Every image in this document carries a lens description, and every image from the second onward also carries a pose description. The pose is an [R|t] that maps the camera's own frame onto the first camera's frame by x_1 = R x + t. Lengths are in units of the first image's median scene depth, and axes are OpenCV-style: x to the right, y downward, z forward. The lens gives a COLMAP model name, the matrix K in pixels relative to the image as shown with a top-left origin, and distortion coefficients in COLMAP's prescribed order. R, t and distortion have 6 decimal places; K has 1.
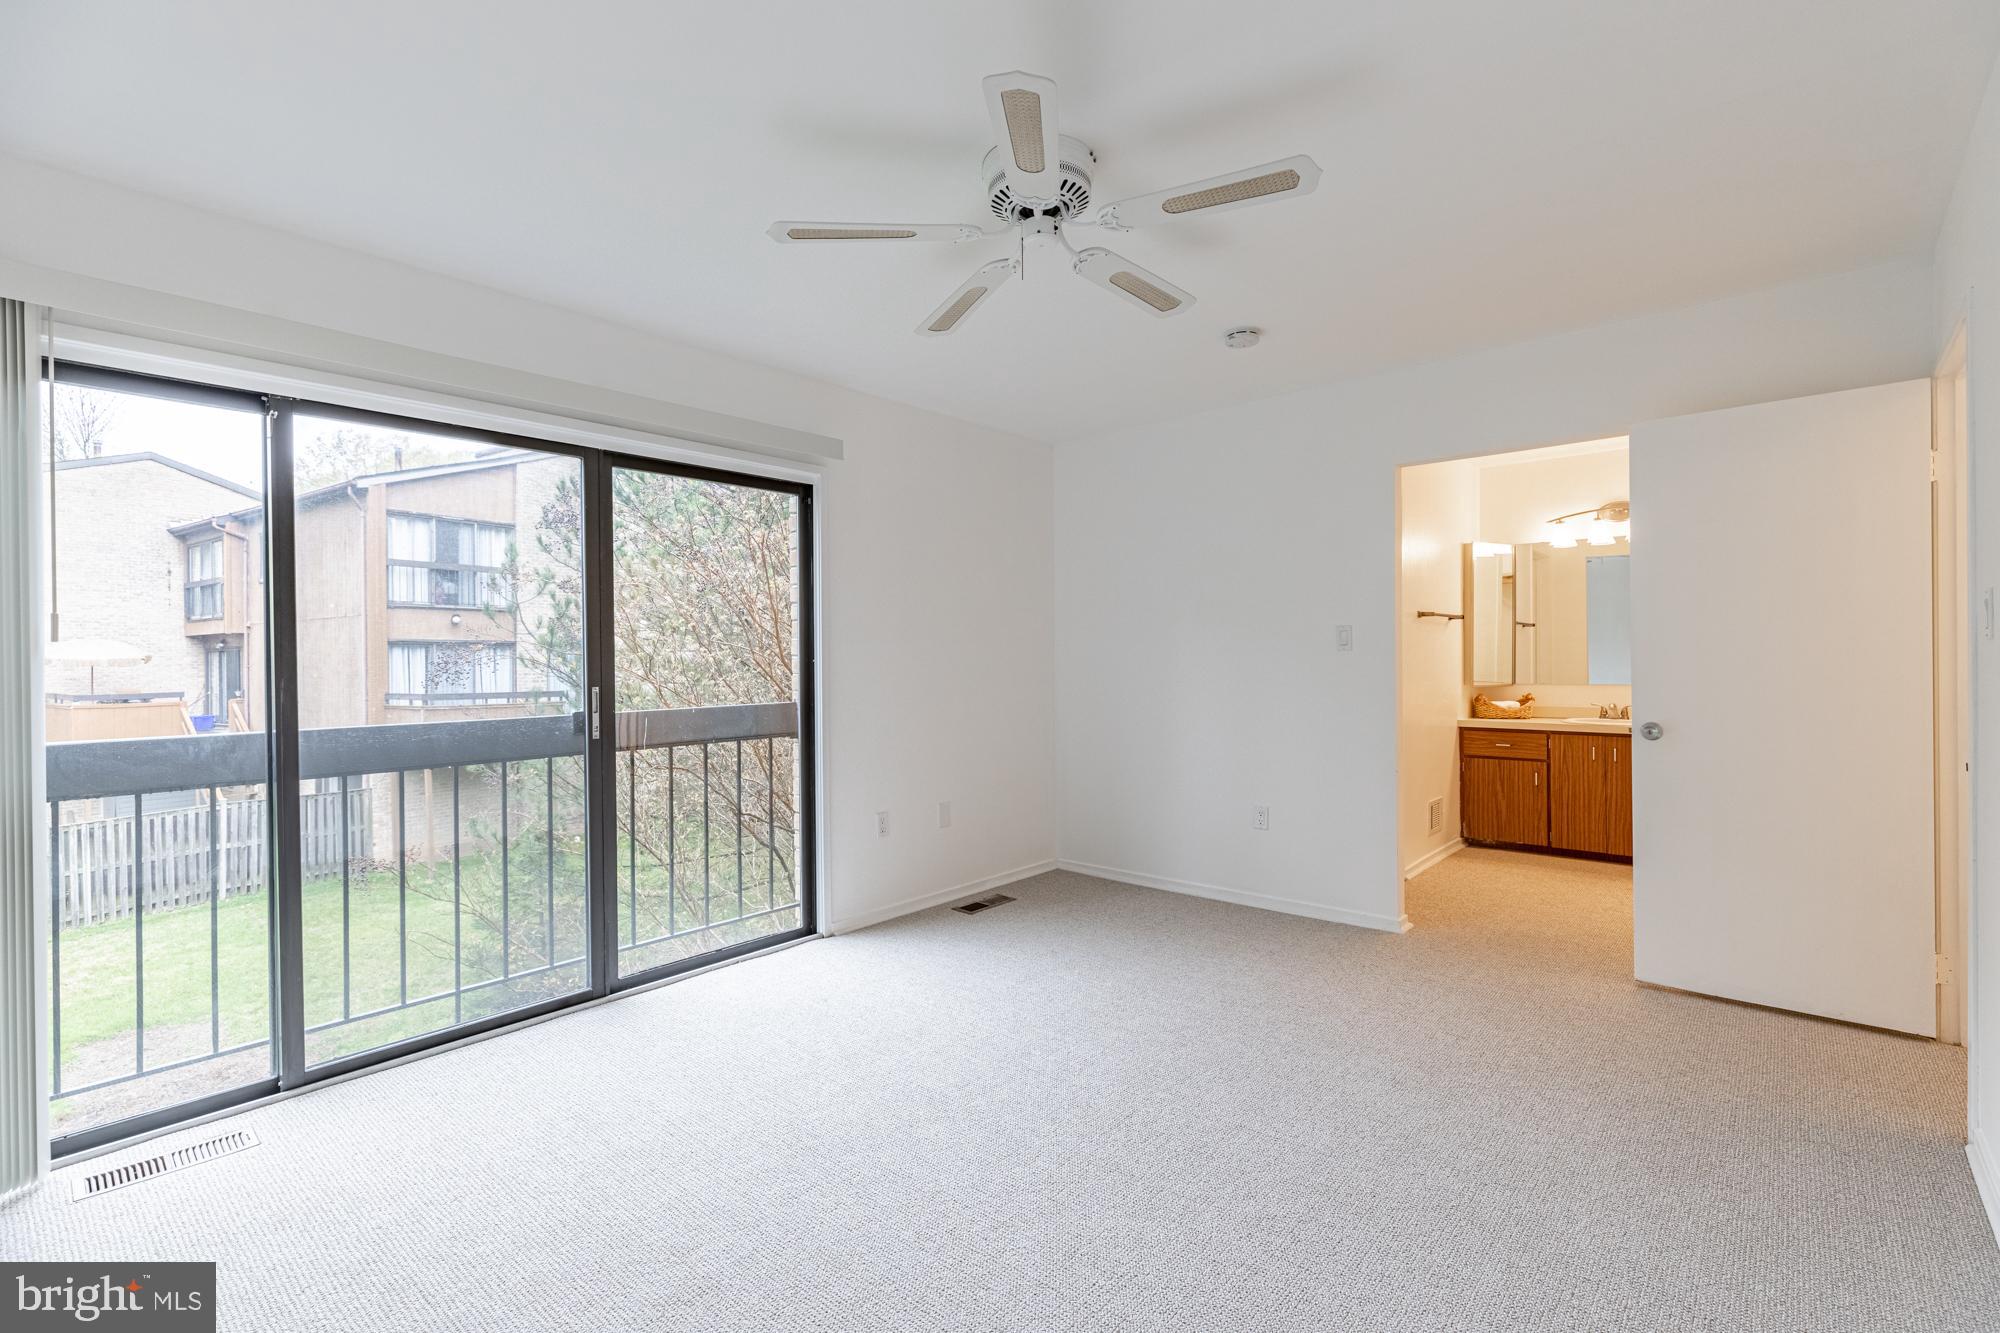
lens RADIAL K [[892.7, 0, 1039.3], [0, 892.7, 657.3], [0, 0, 1]] dist [0.003456, -0.002332]
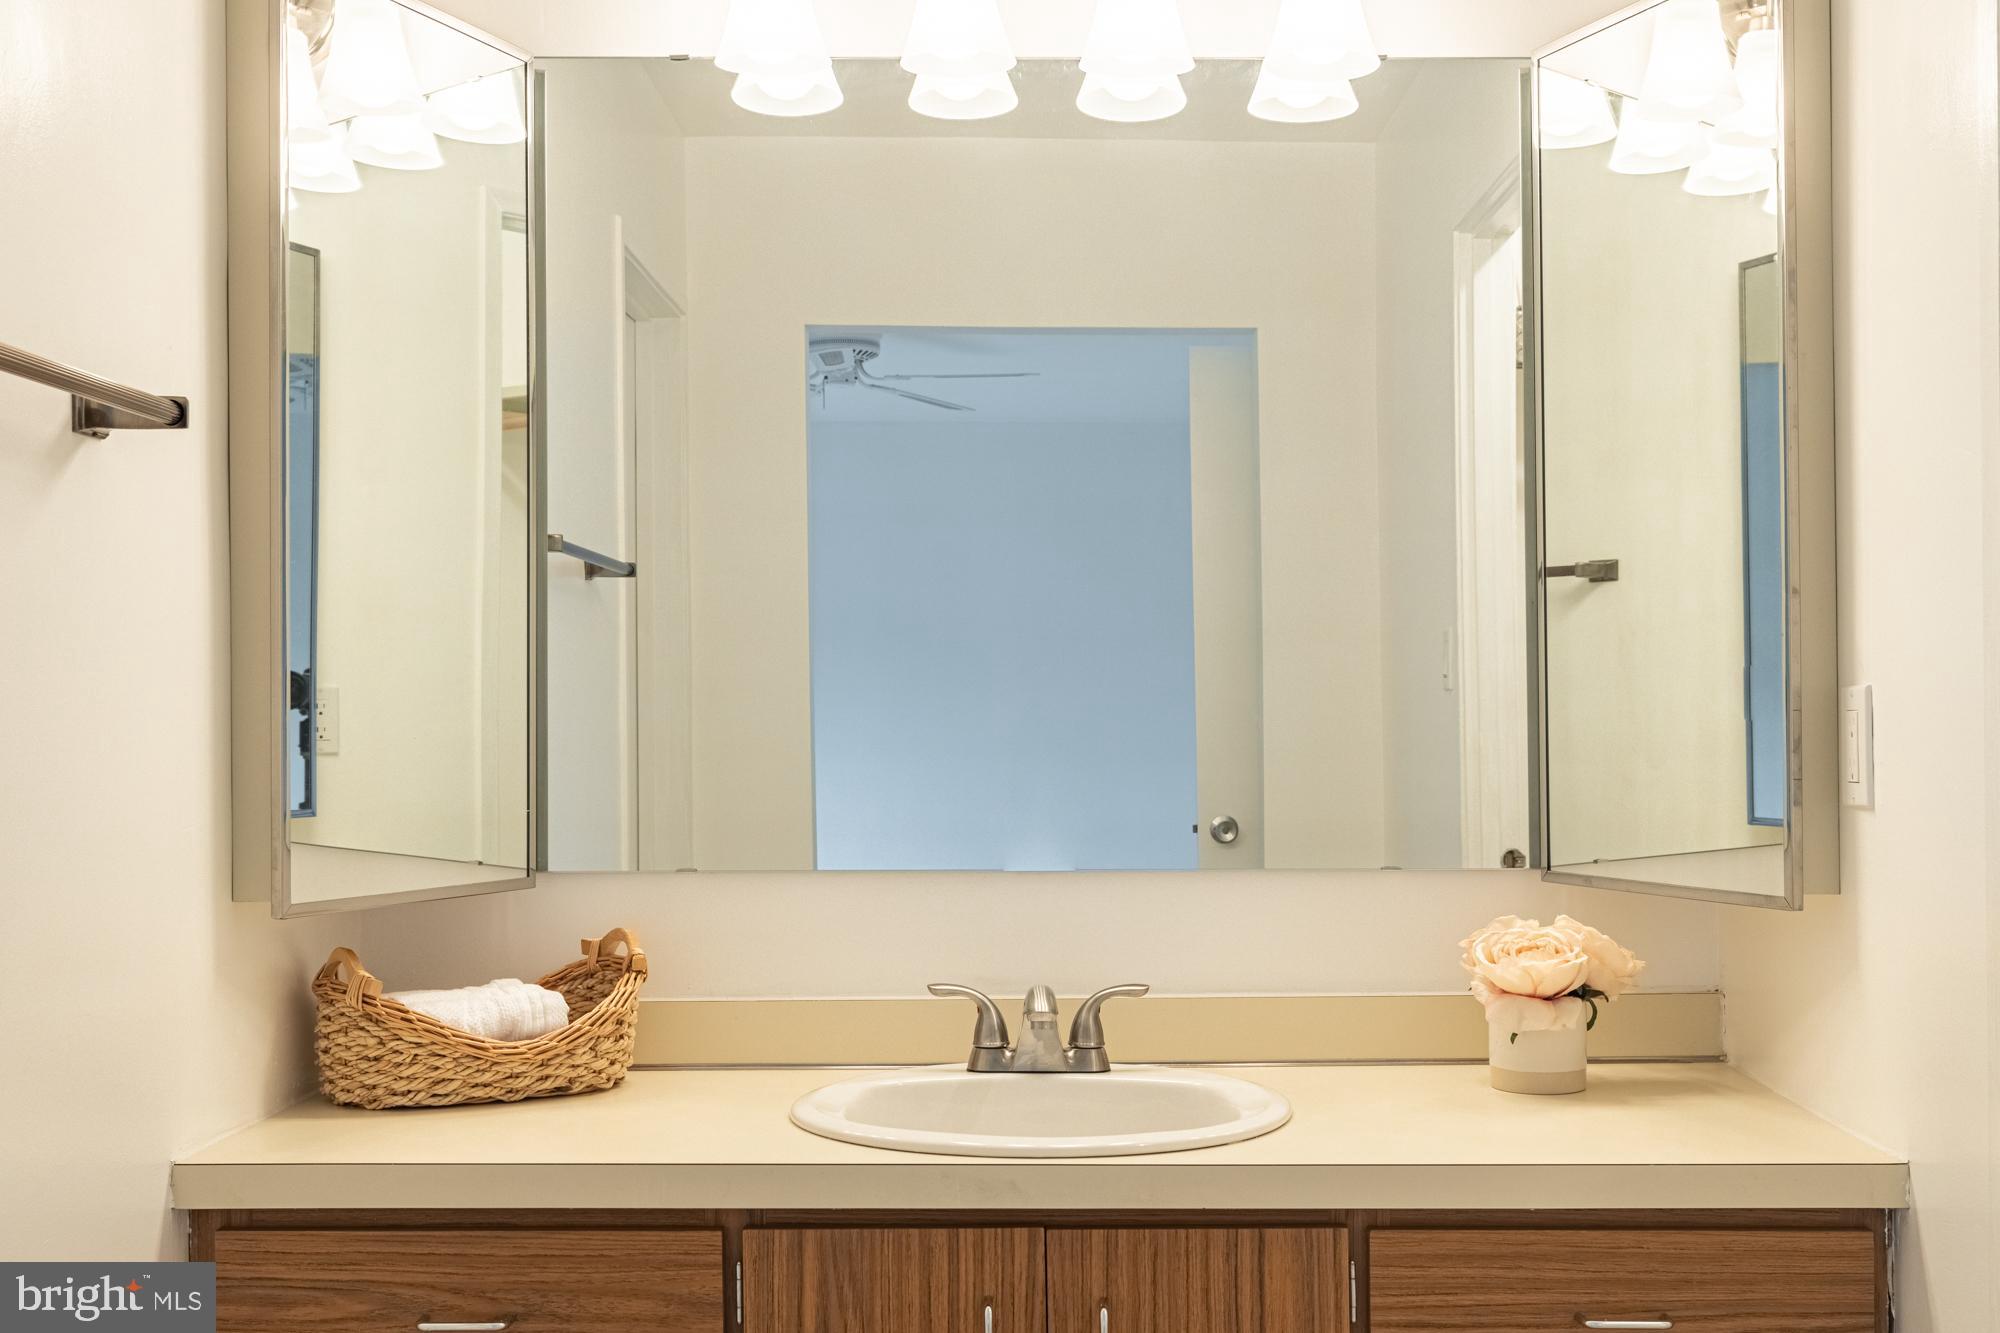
lens RADIAL K [[2121.9, 0, 1001.7], [0, 2121.9, 671.9], [0, 0, 1]] dist [0.006108, 0.000000]
pose [[0.766011, 0.006308, 0.642797, 0.343186], [0.004178, 0.999882, -0.014792, -0.004052], [-0.642814, 0.014016, 0.765894, 0.638969]]
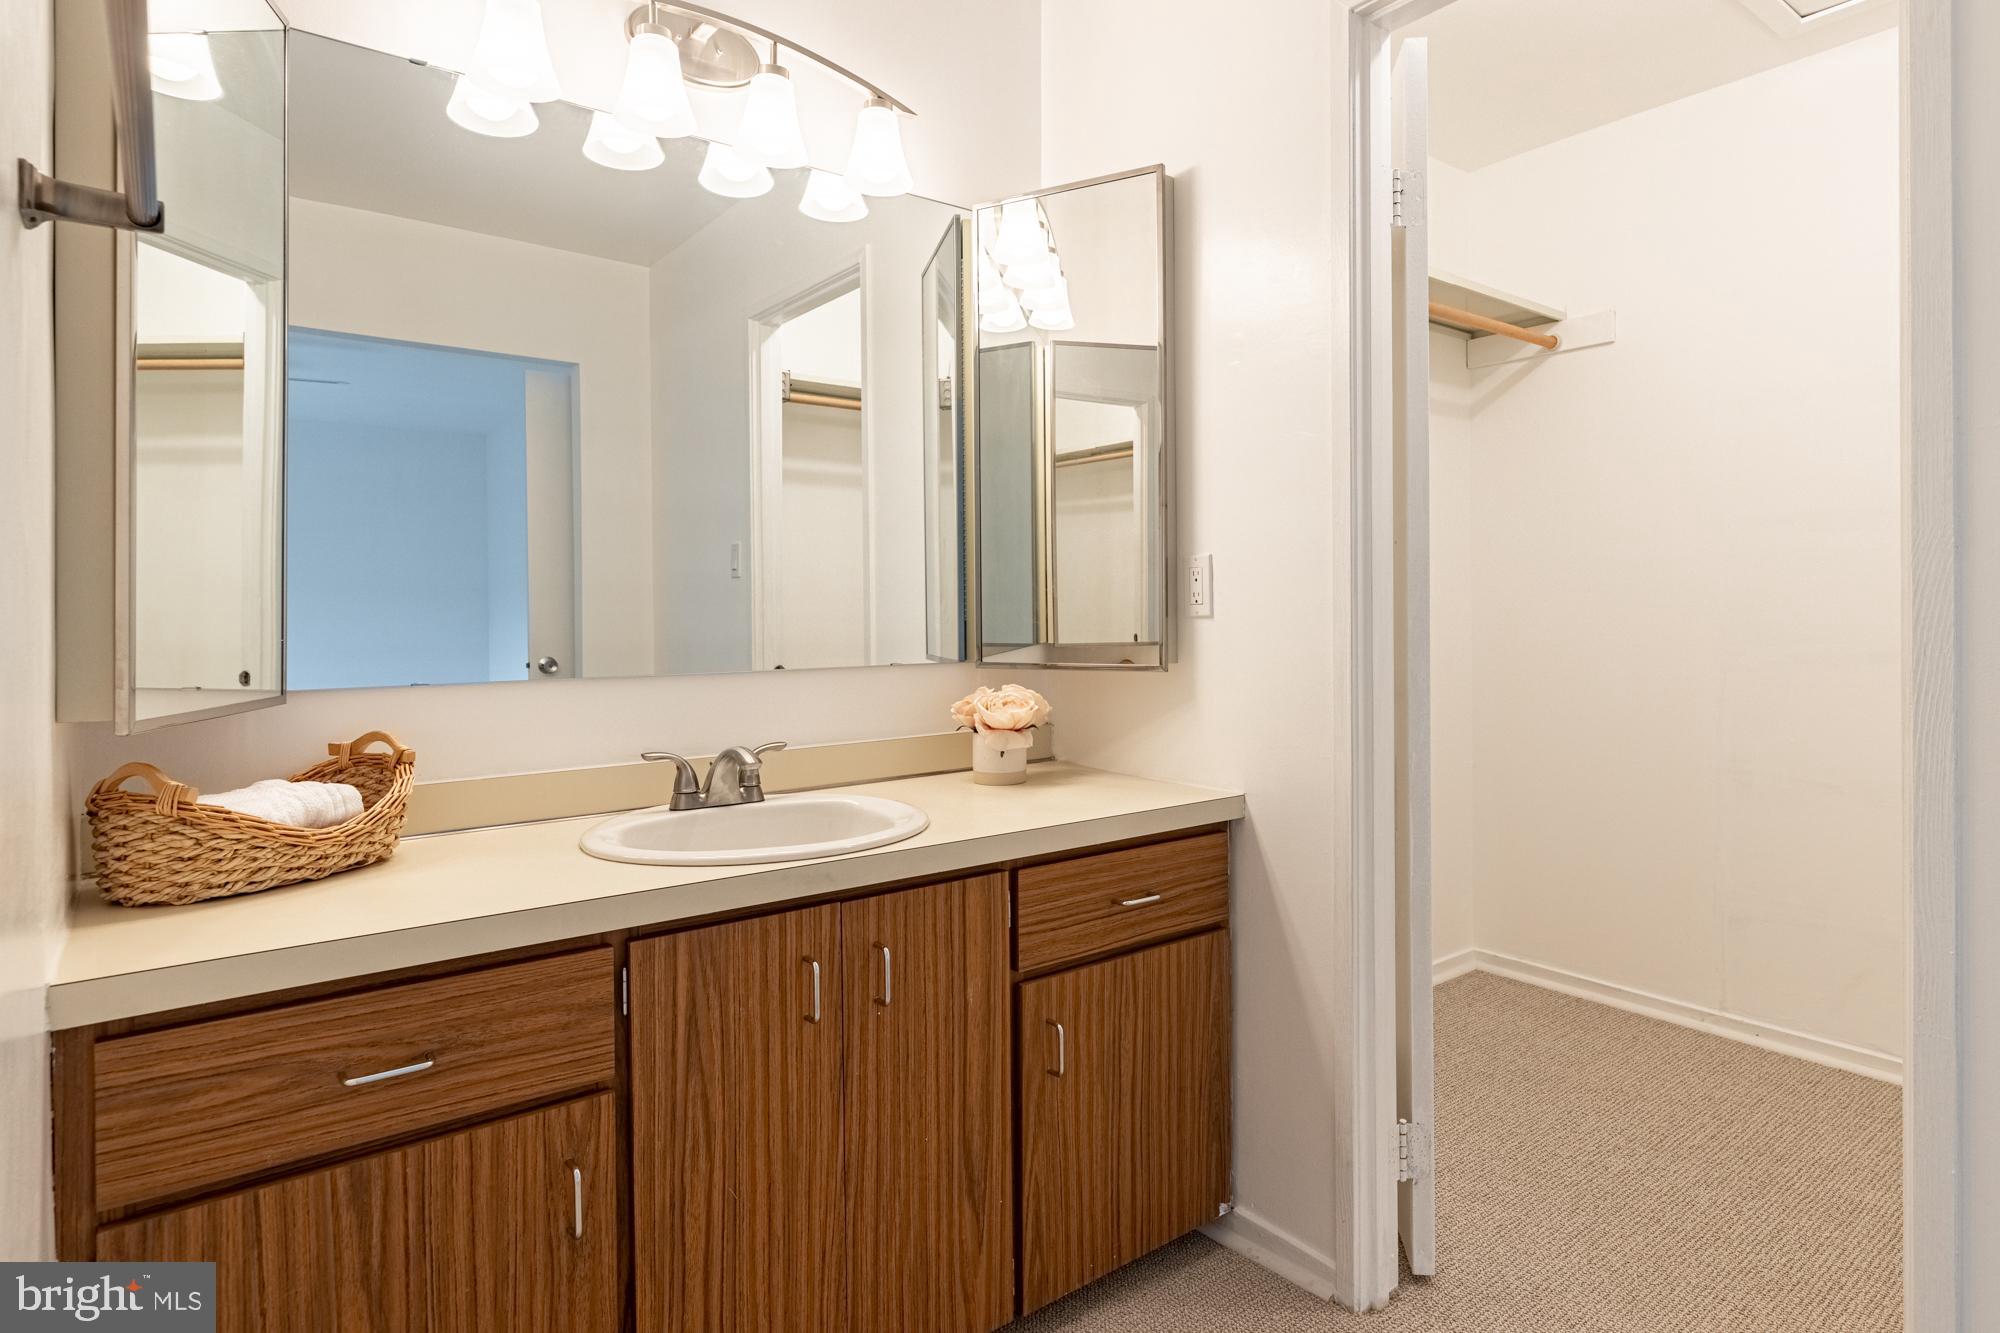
lens RADIAL K [[1078.7, 0, 1021.4], [0, 1078.7, 583.5], [0, 0, 1]] dist [0.005823, -0.002755]
pose [[0.209612, 0.018035, 0.977618, 0.324620], [0.003477, 0.999810, -0.019190, 0.009074], [-0.977779, 0.007422, 0.209509, 0.796947]]
